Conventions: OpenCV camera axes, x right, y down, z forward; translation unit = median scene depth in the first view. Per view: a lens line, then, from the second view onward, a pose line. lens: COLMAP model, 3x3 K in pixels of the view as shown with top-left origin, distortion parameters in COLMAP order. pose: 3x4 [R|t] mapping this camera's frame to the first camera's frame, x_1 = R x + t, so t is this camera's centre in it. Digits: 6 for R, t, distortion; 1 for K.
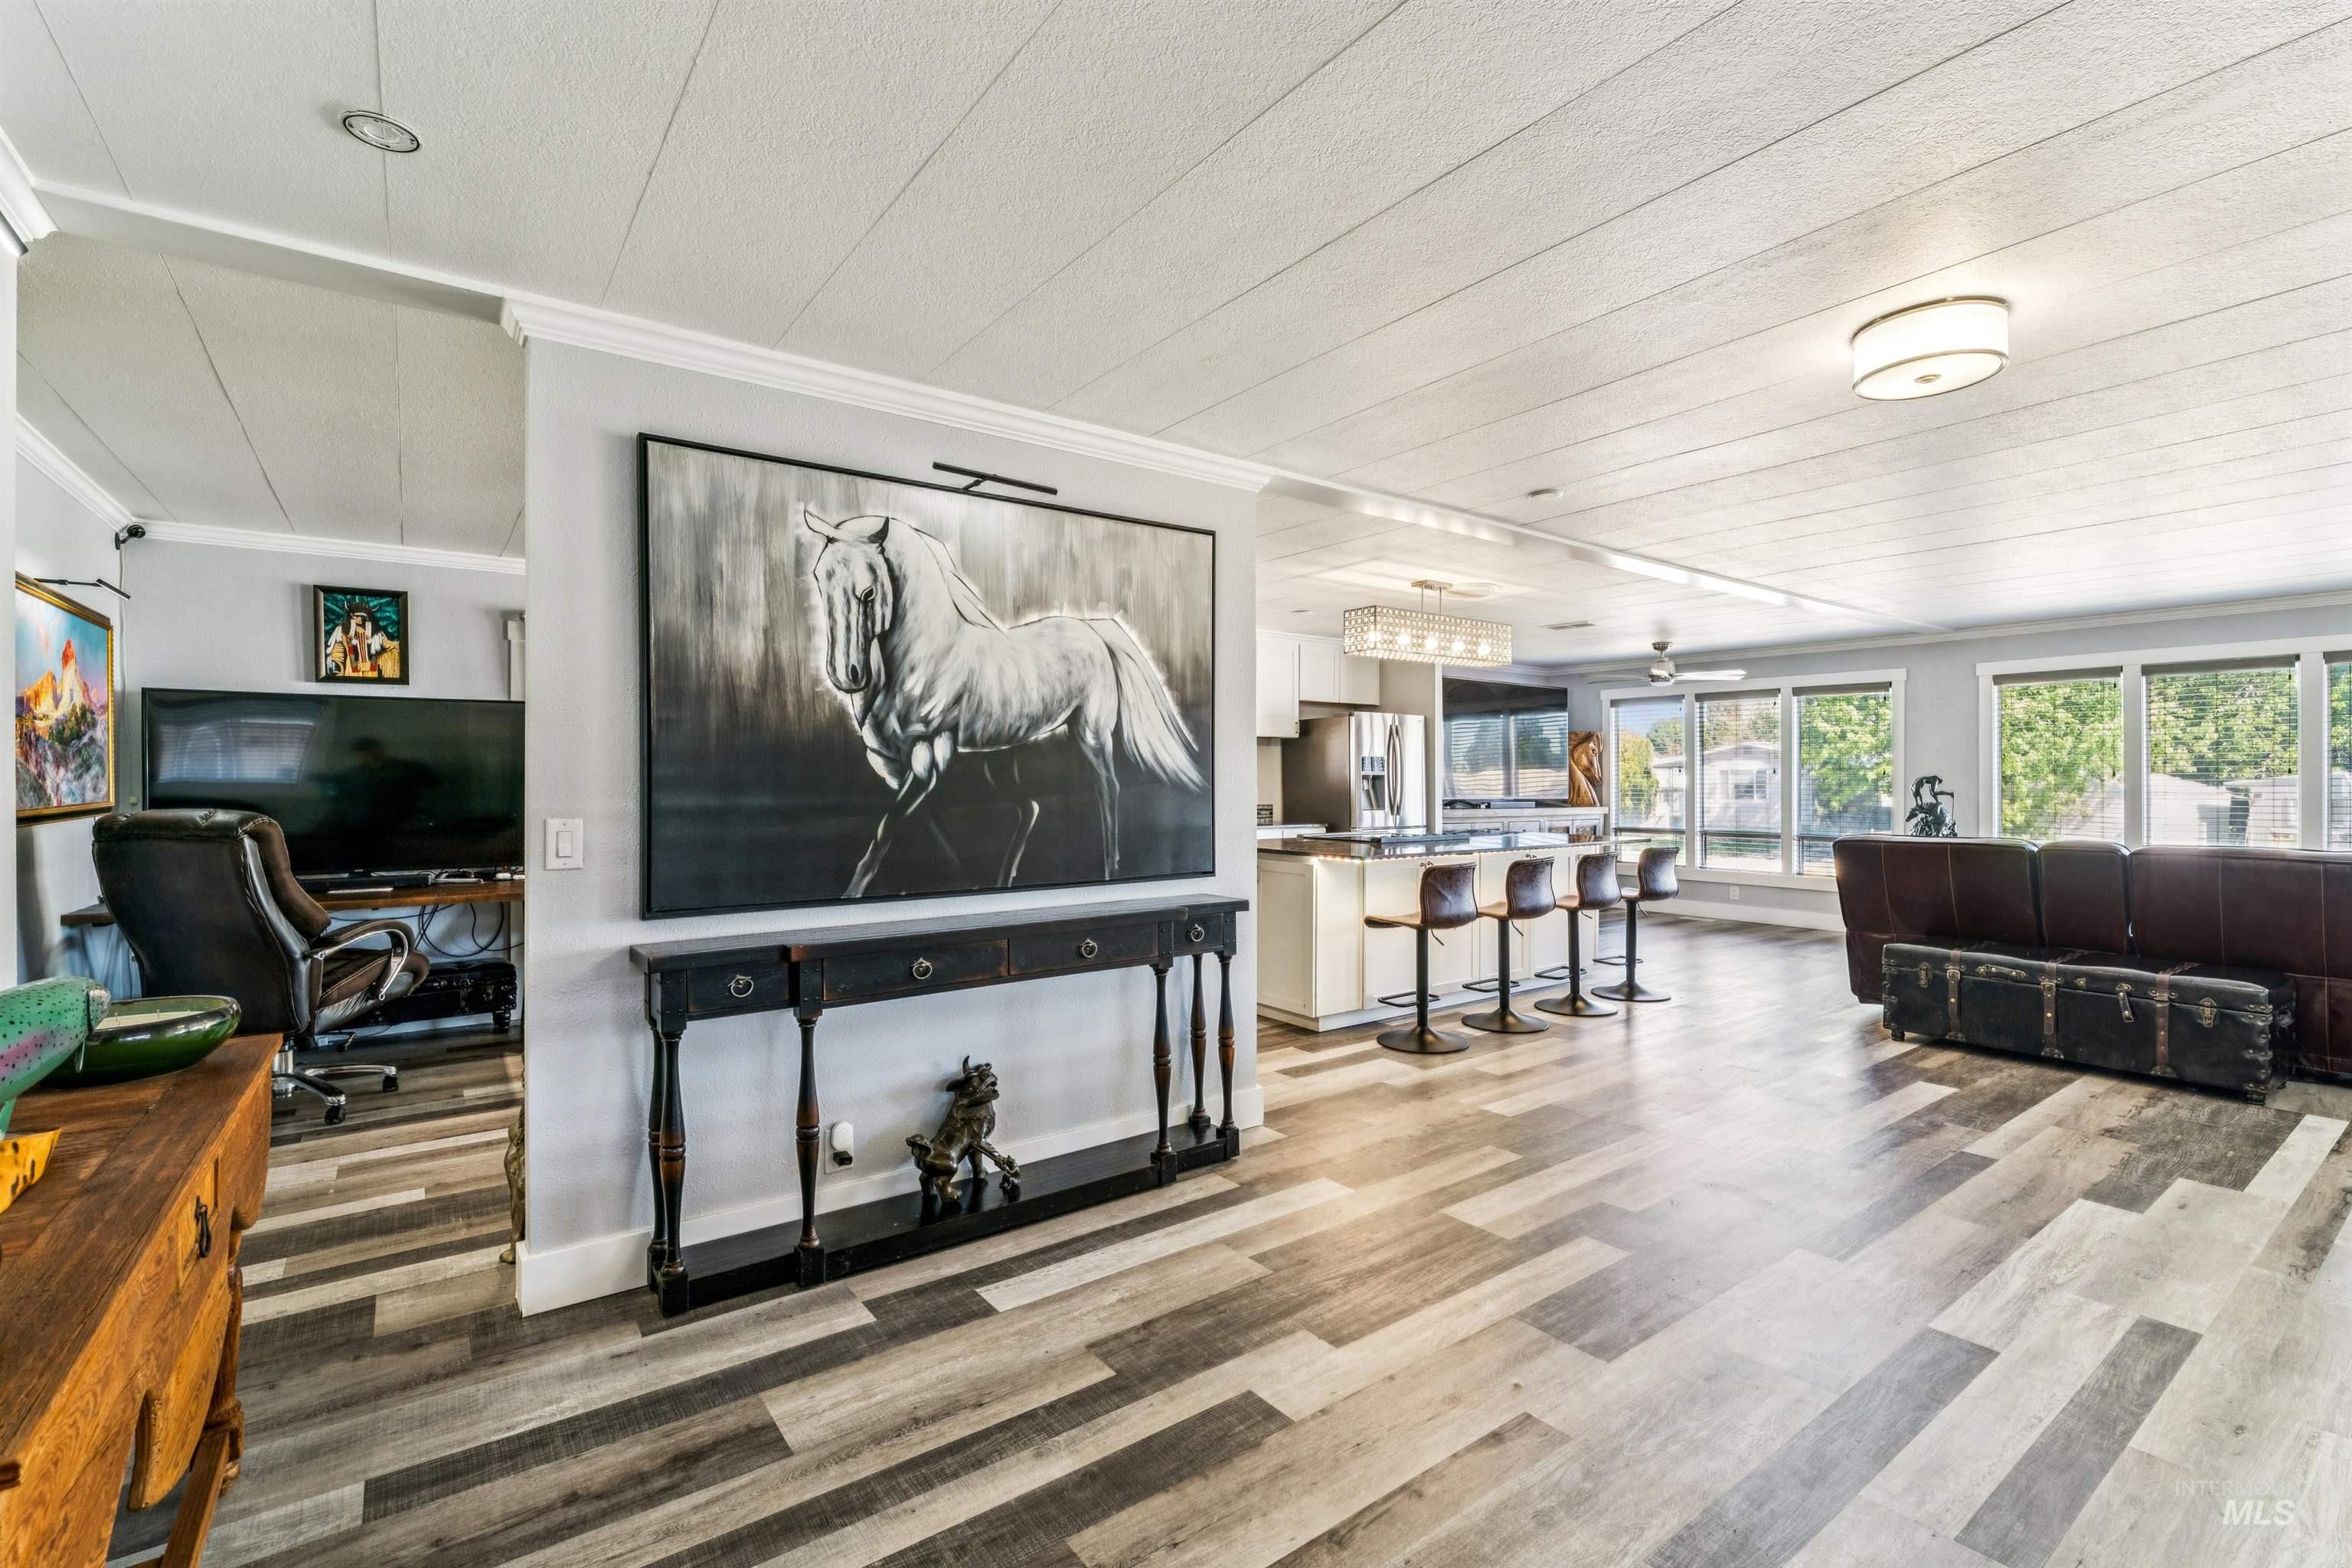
lens RADIAL K [[1043.9, 0, 1176.0], [0, 1043.9, 784.0], [0, 0, 1]] dist [-0.007603, 0.000626]
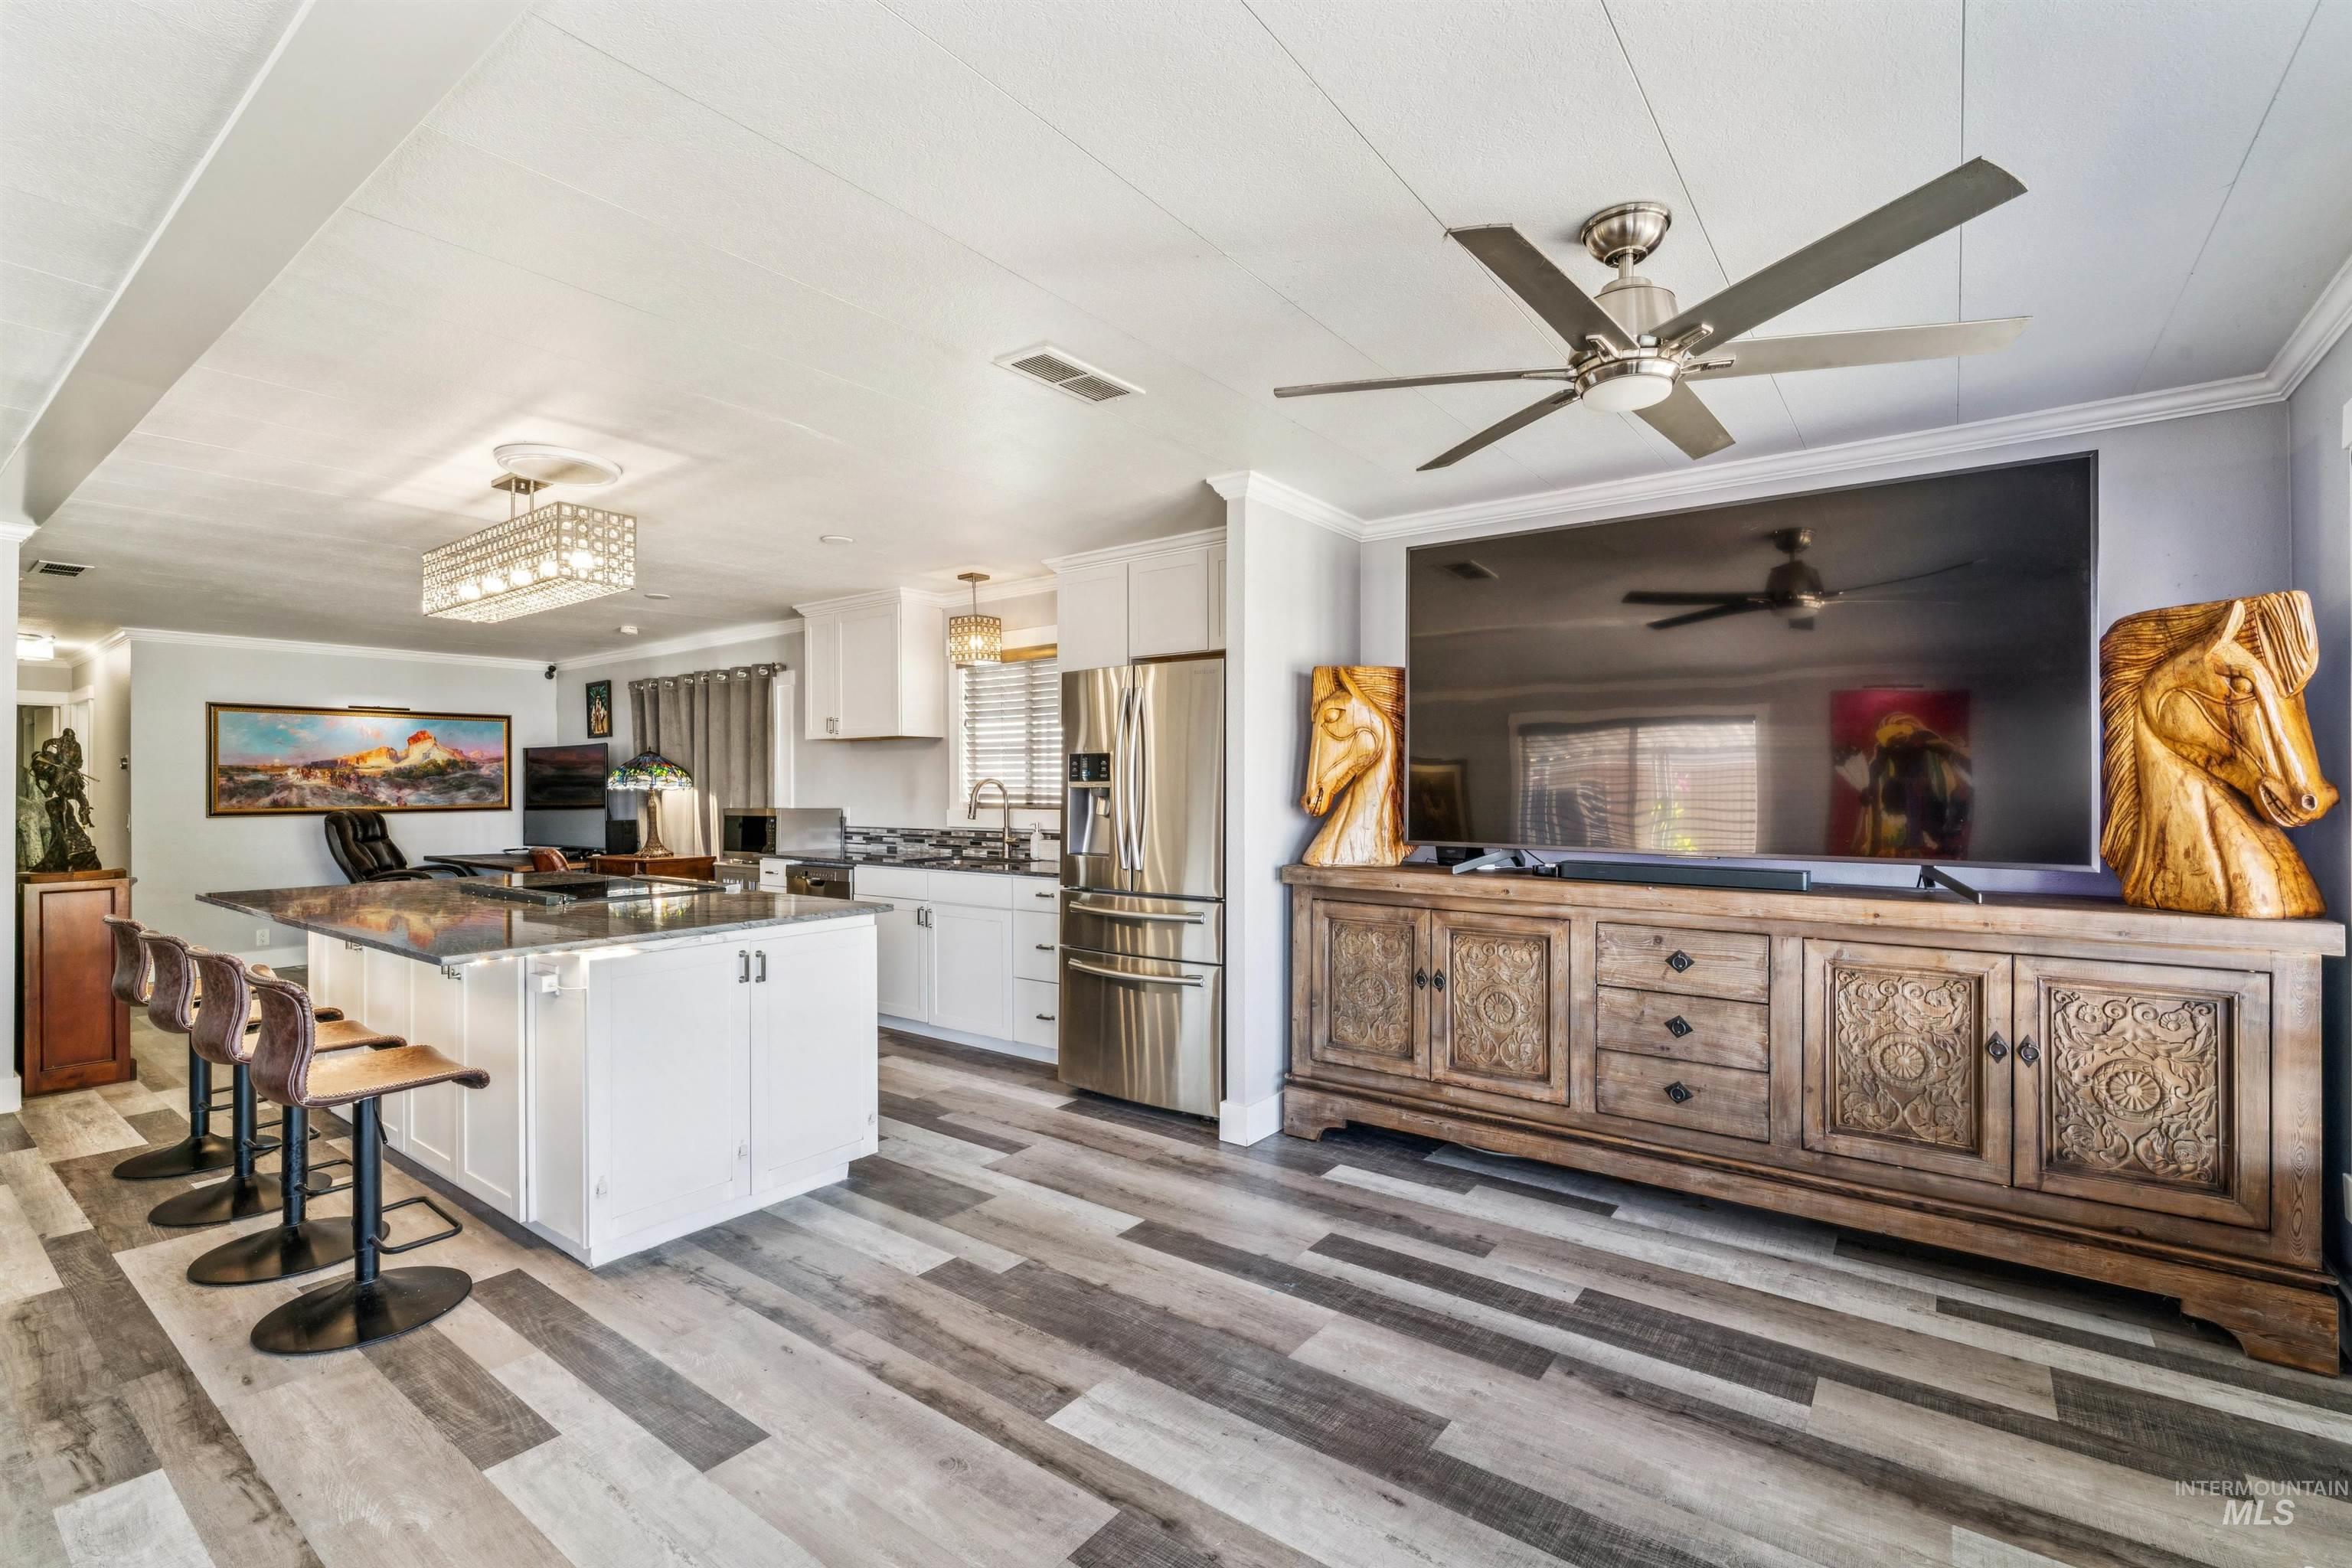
lens RADIAL K [[1035.5, 0, 1175.1], [0, 1035.5, 780.8], [0, 0, 1]] dist [0.000257, 0.000298]
pose [[0.287477, -0.007106, -0.957761, 1.167803], [-0.000923, 0.999970, -0.007696, -0.014553], [0.957787, 0.003097, 0.287462, 1.486822]]
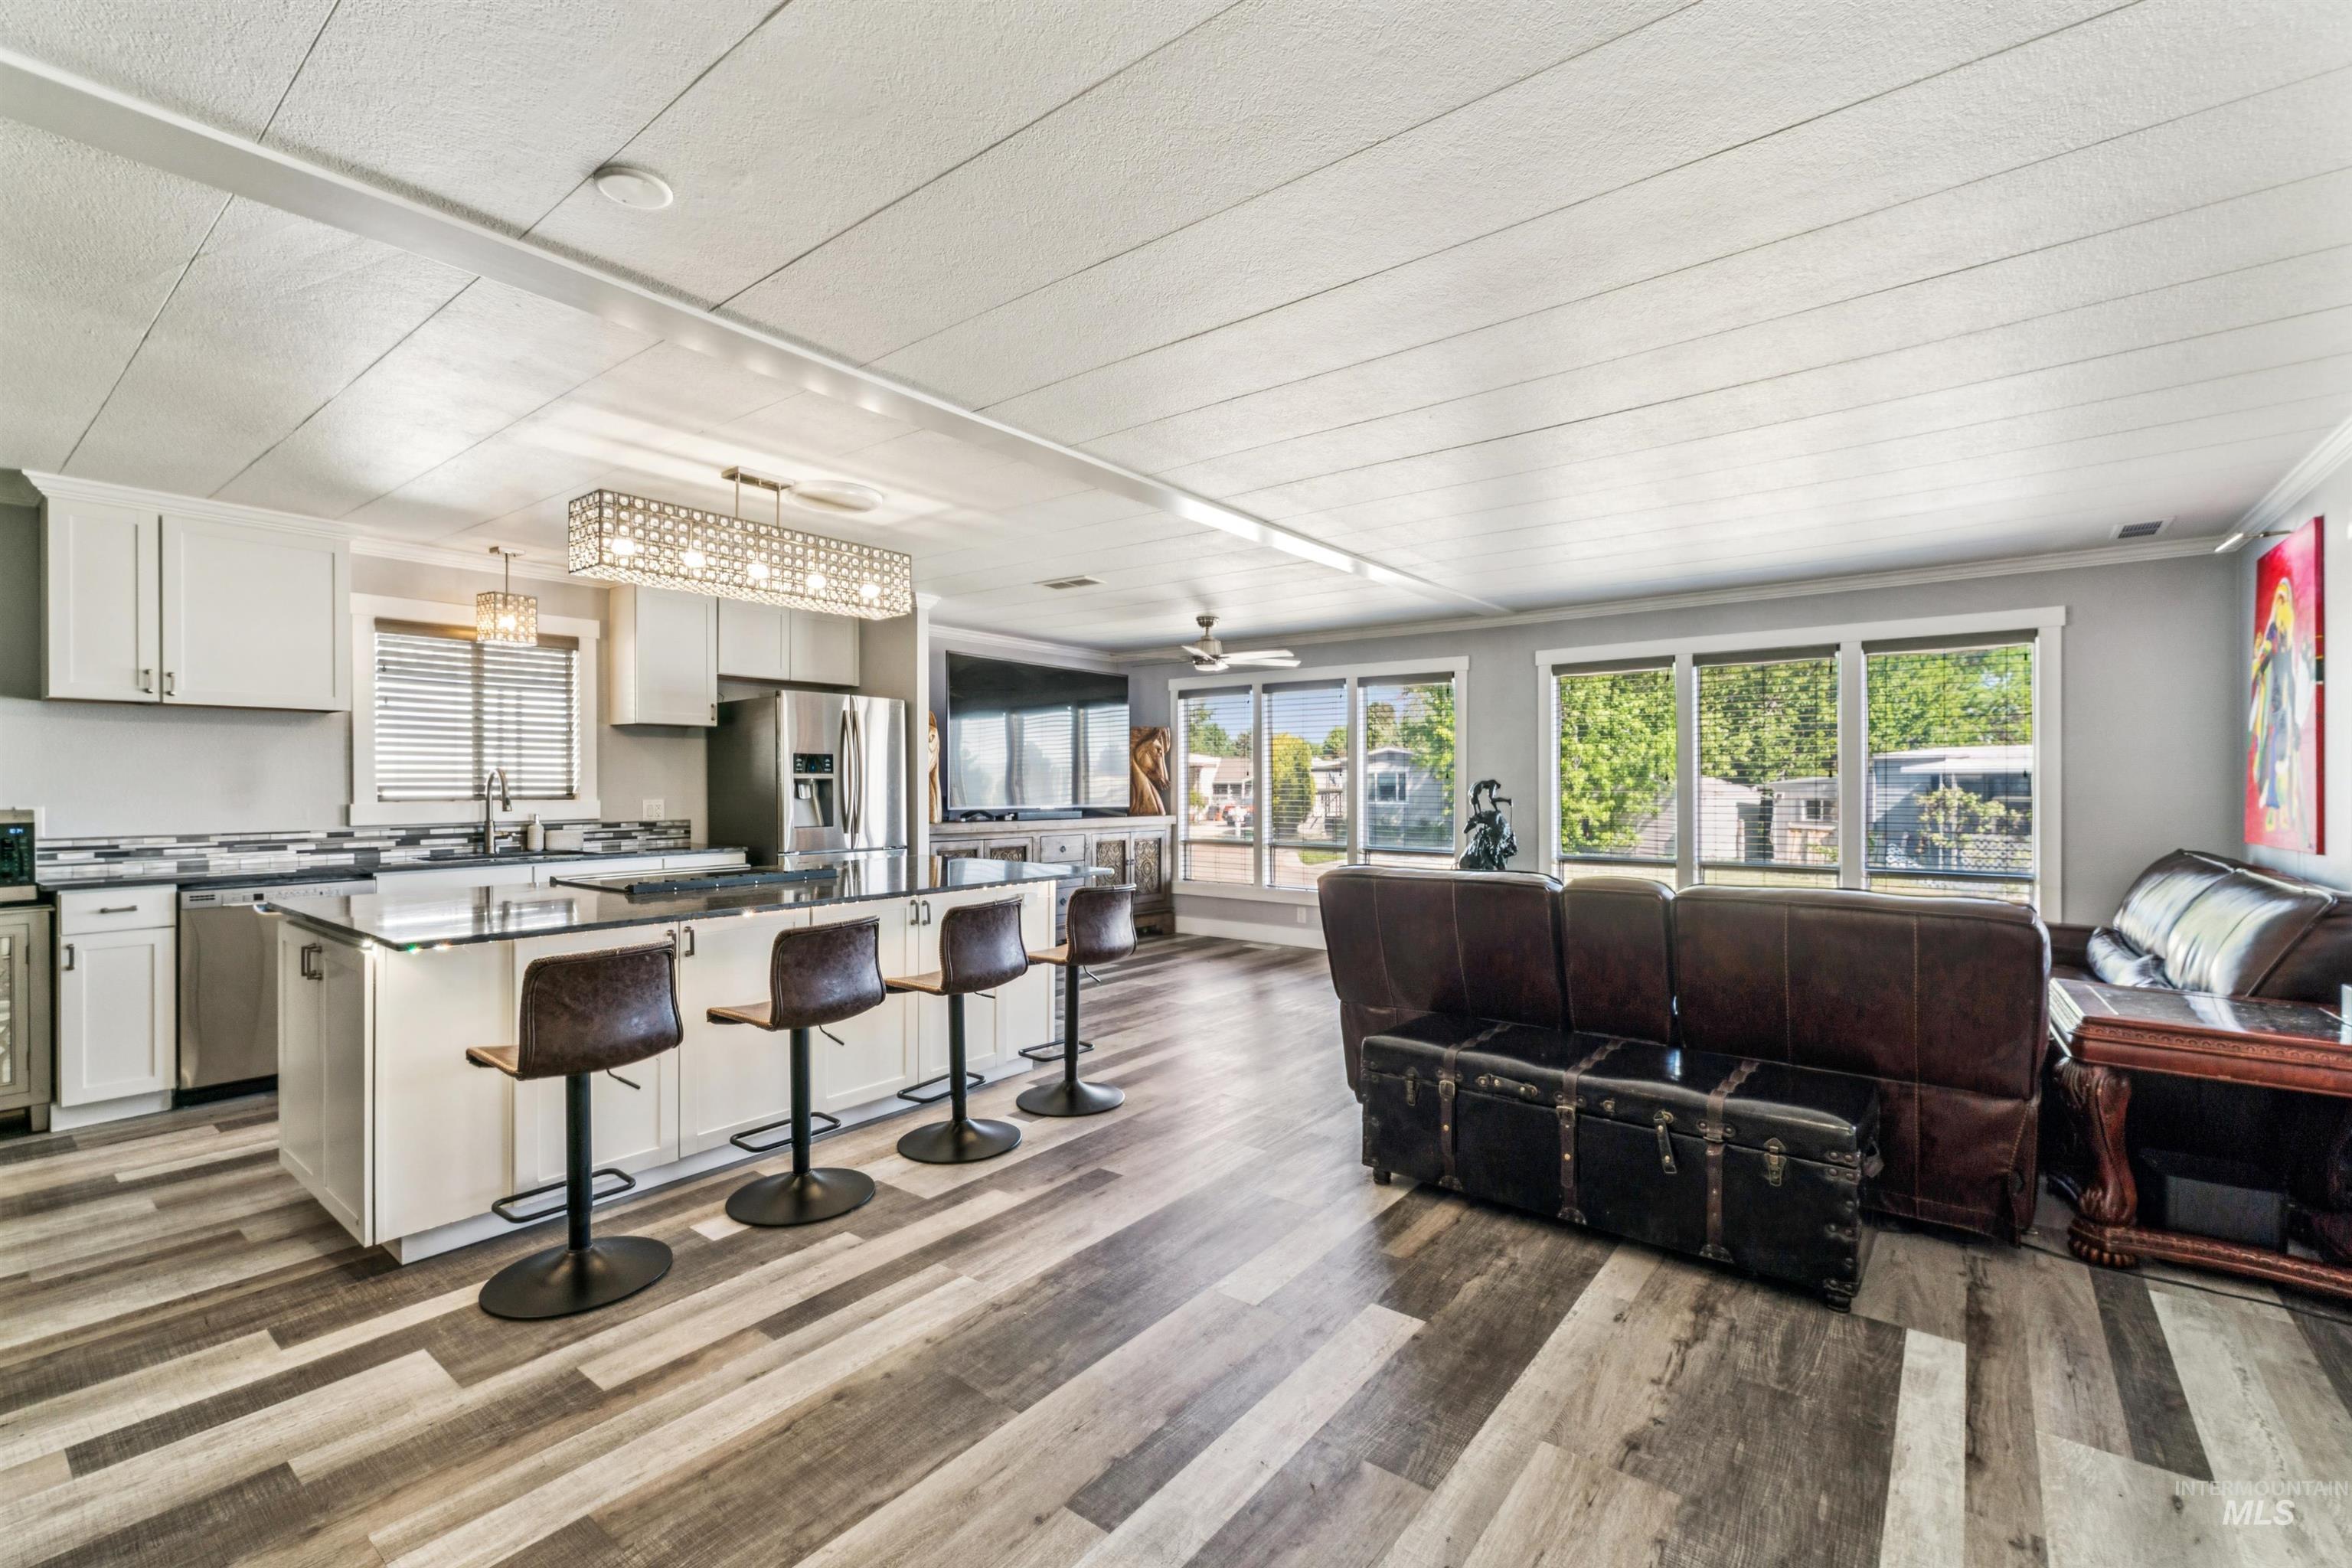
lens RADIAL K [[1013.3, 0, 1176.0], [0, 1013.3, 784.0], [0, 0, 1]] dist [-0.000720, -0.000043]
pose [[0.962773, -0.001744, 0.270306, 0.401764], [0.002361, 0.999995, -0.001957, -0.005180], [-0.270302, 0.002522, 0.962772, 0.423143]]
